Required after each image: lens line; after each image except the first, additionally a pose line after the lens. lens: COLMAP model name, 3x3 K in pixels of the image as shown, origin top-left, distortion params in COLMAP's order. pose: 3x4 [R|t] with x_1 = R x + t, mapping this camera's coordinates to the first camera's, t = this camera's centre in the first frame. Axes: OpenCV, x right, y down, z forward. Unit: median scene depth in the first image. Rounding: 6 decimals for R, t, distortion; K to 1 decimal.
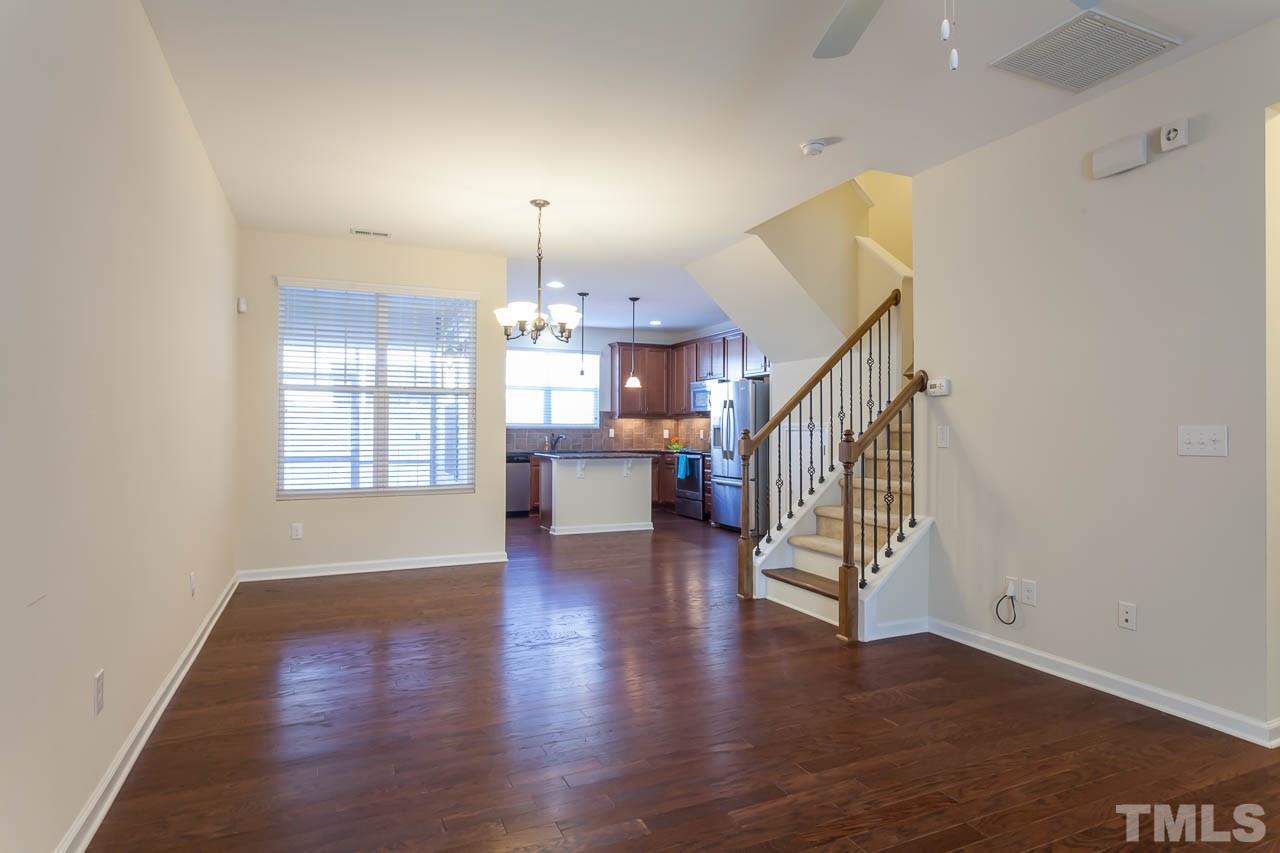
lens RADIAL K [[696.3, 0, 638.4], [0, 696.3, 400.1], [0, 0, 1]] dist [0.001057, 0.000129]
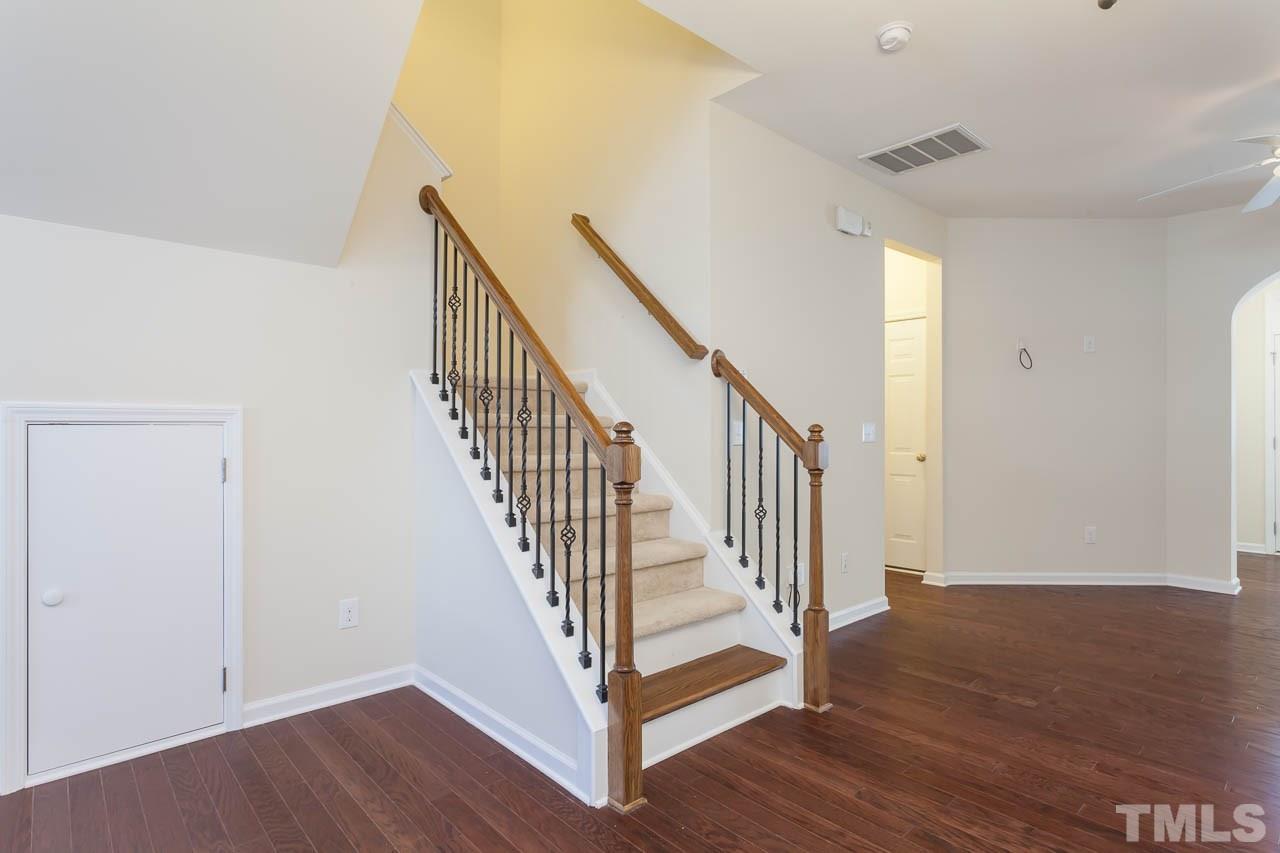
lens RADIAL K [[639.9, 0, 640.0], [0, 639.9, 426.5], [0, 0, 1]] dist [0.014757, 0.000335]
pose [[-0.310237, 0.019187, 0.950466, -0.344423], [-0.029324, 0.999127, -0.029741, 0.088248], [-0.950207, -0.037098, -0.309403, 1.675559]]
